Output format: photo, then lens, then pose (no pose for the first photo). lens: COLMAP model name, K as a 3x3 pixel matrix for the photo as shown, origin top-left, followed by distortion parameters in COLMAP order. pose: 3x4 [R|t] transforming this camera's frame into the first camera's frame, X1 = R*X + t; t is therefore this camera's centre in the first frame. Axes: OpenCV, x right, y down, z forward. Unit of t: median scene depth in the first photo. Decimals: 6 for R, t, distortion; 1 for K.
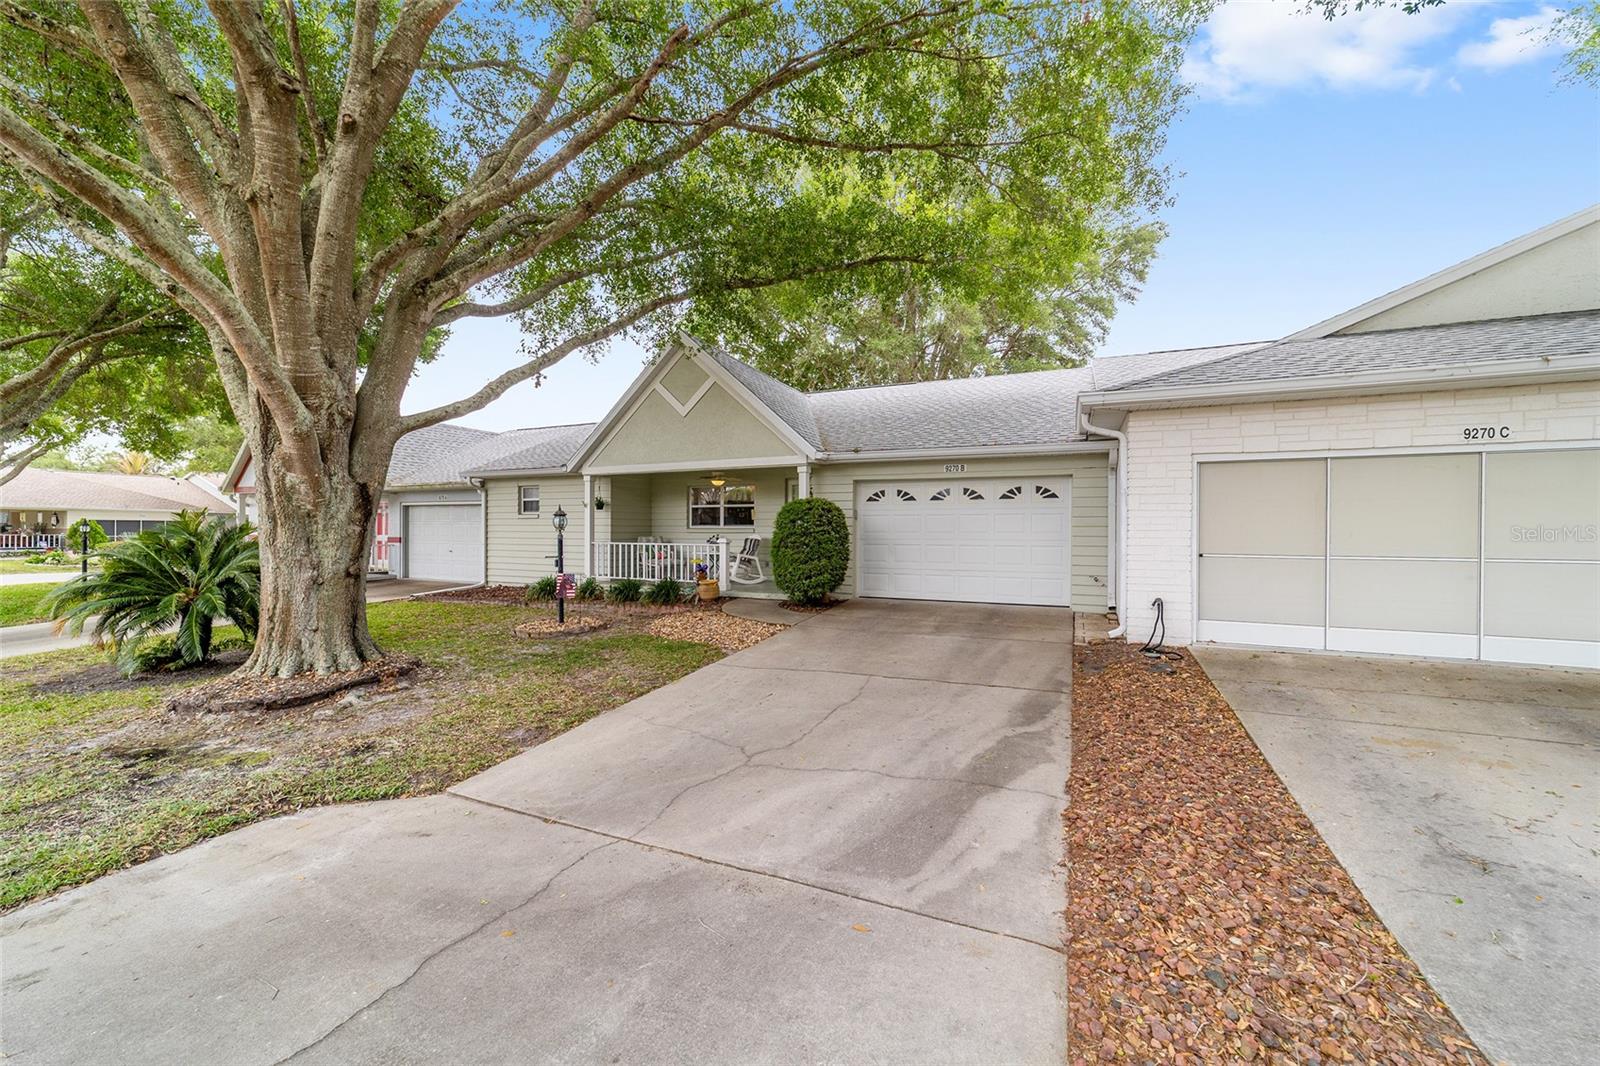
lens RADIAL K [[617.8, 0, 814.5], [0, 617.8, 526.4], [0, 0, 1]] dist [-0.014209, 0.005931]
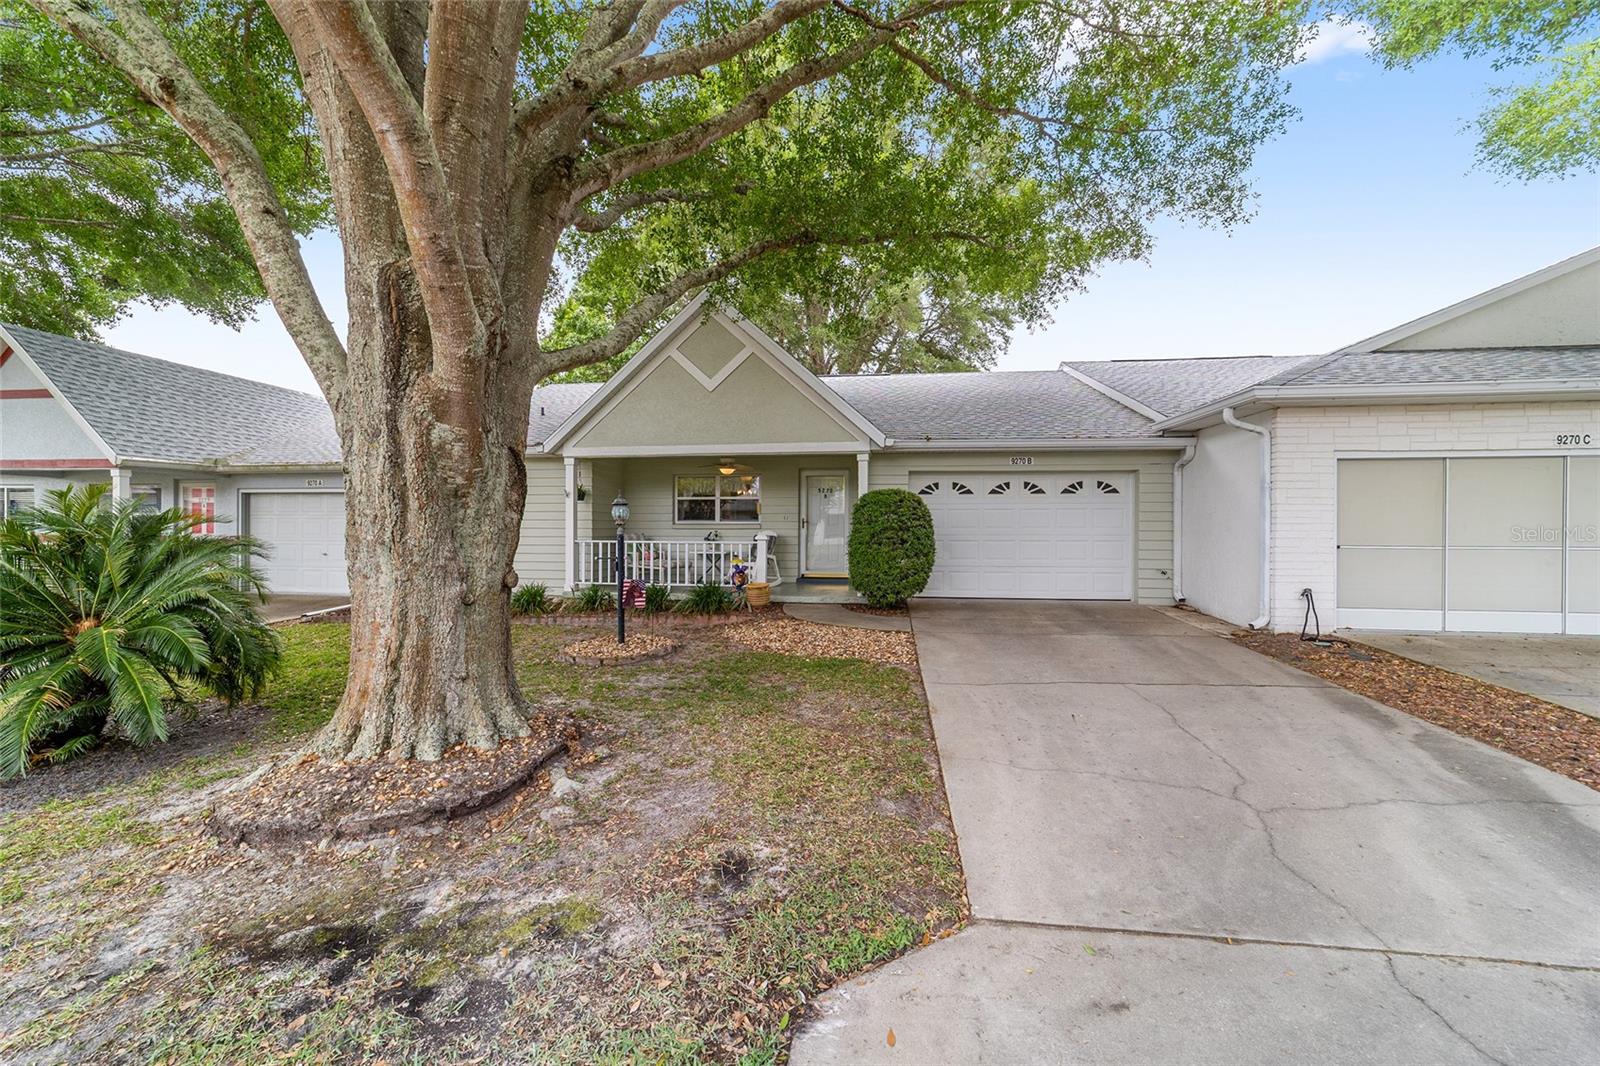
lens RADIAL K [[617.8, 0, 810.3], [0, 617.8, 528.5], [0, 0, 1]] dist [-0.014209, 0.005931]
pose [[0.958634, -0.000539, 0.284641, -0.532094], [-0.000753, 0.999990, 0.004430, 0.011102], [-0.284641, -0.004461, 0.958624, 0.242873]]
